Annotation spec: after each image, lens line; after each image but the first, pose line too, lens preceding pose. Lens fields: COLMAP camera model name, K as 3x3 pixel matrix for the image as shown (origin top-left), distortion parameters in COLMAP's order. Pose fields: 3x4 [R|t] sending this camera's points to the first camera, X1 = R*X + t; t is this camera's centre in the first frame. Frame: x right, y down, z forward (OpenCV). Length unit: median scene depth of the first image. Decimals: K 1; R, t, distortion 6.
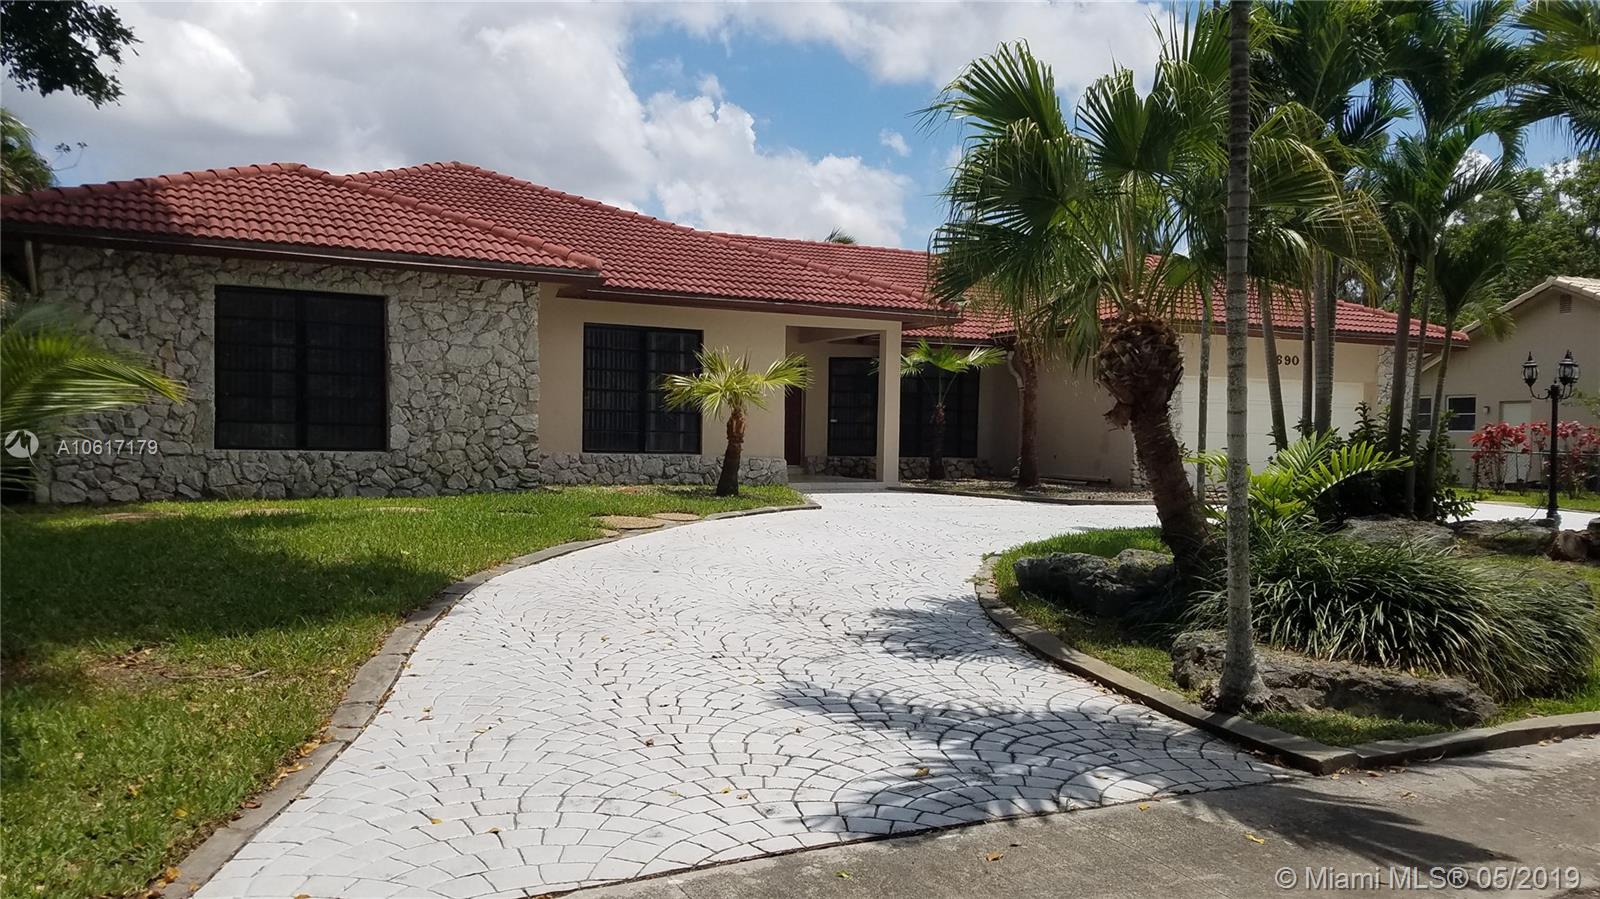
lens RADIAL K [[1266.3, 0, 800.0], [0, 1266.3, 449.5], [0, 0, 1]] dist [0.005314, 0.001635]
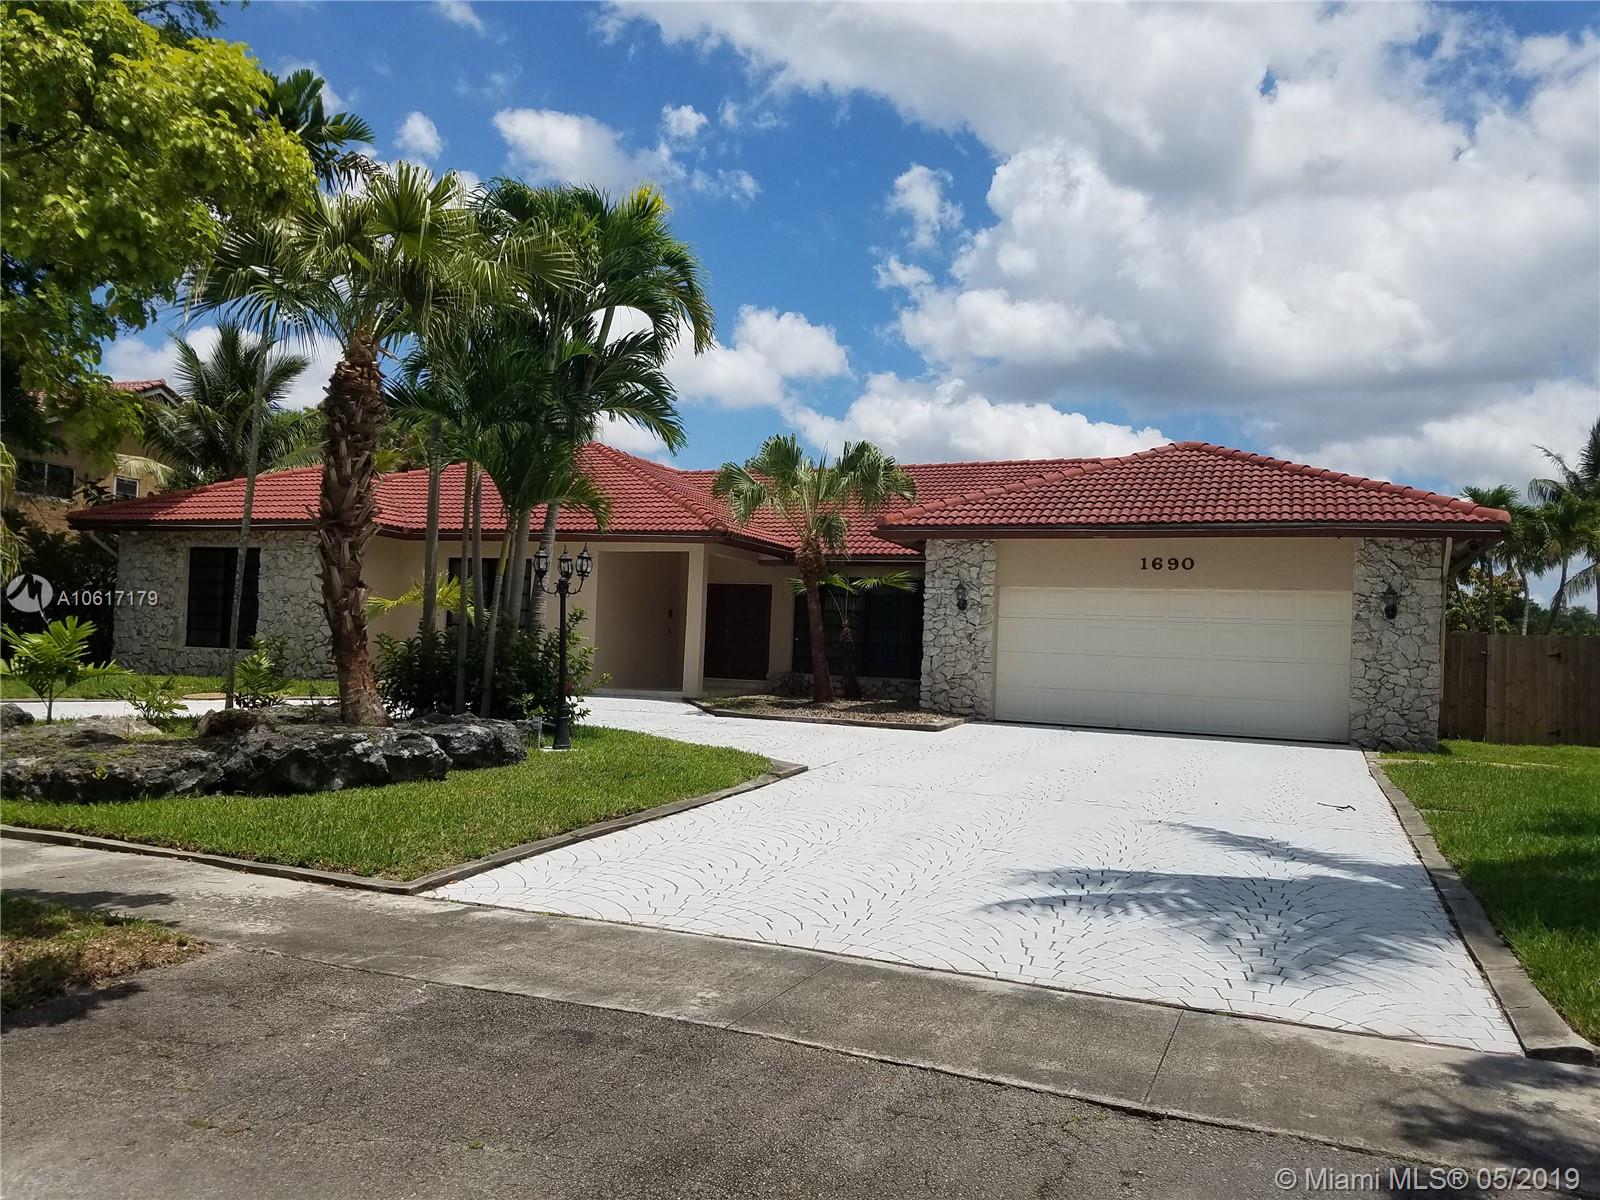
lens RADIAL K [[1209.2, 0, 800.0], [0, 1209.2, 600.0], [0, 0, 1]] dist [-0.000236, -0.001495]
pose [[0.663950, -0.027801, -0.747260, 1.178771], [-0.033553, 0.997195, -0.066912, 0.017105], [0.747024, 0.069499, 0.661155, 0.521817]]
